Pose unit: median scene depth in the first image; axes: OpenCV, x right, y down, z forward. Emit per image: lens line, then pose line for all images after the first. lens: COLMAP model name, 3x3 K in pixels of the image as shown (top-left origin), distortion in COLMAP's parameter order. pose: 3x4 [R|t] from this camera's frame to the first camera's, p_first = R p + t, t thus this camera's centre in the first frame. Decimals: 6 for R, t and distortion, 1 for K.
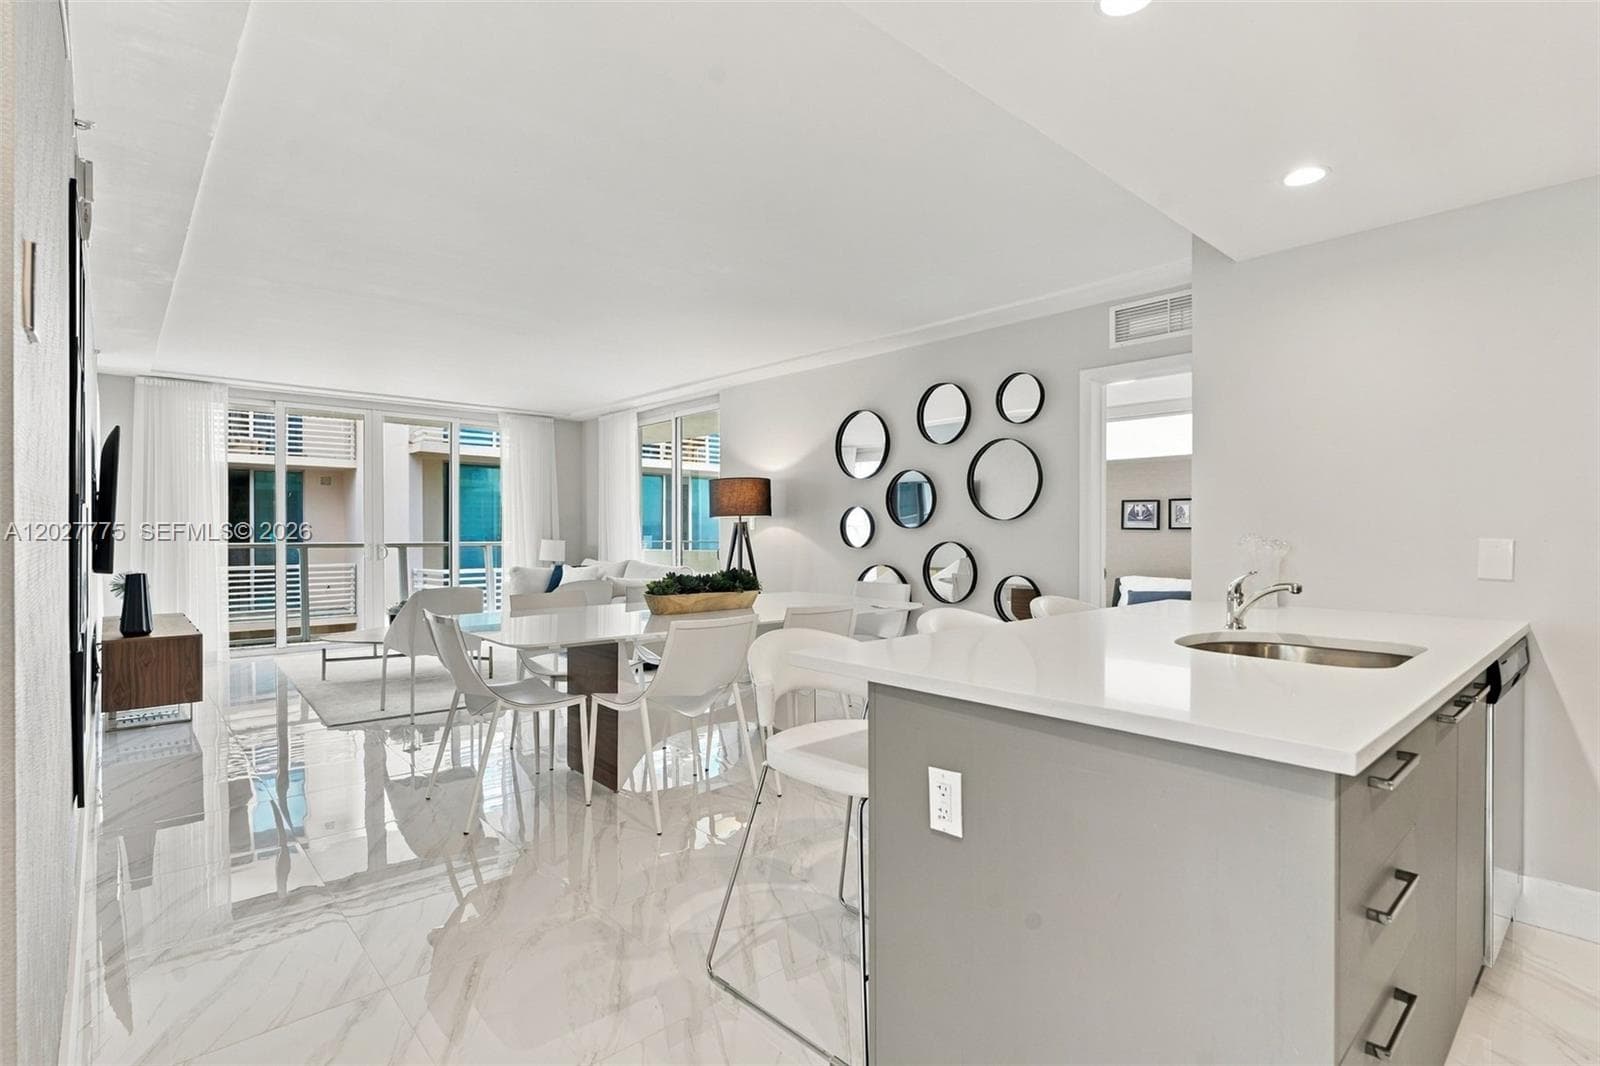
lens RADIAL K [[752.9, 0, 796.6], [0, 752.9, 533.9], [0, 0, 1]] dist [-0.001341, -0.000162]
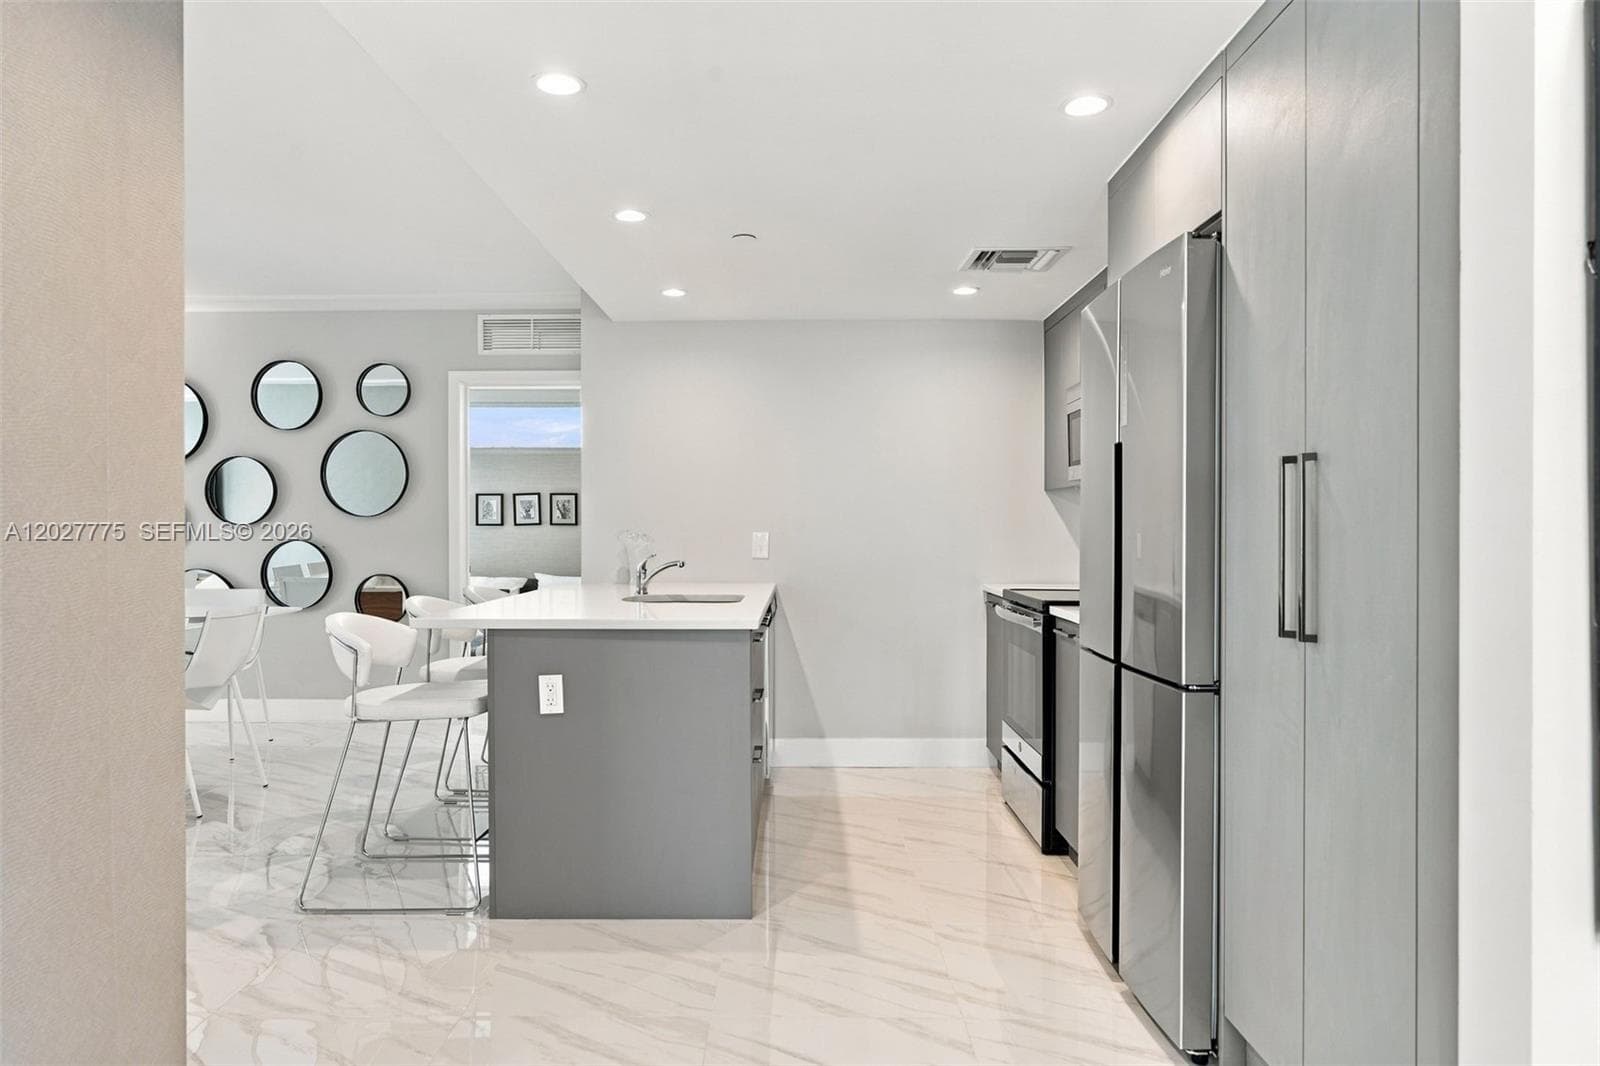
lens RADIAL K [[752.9, 0, 796.6], [0, 752.9, 533.9], [0, 0, 1]] dist [-0.001341, -0.000162]
pose [[0.679134, -0.004713, 0.733999, -0.609884], [0.001275, 0.999985, 0.005242, 0.001153], [-0.734013, -0.002624, 0.679131, -0.474009]]
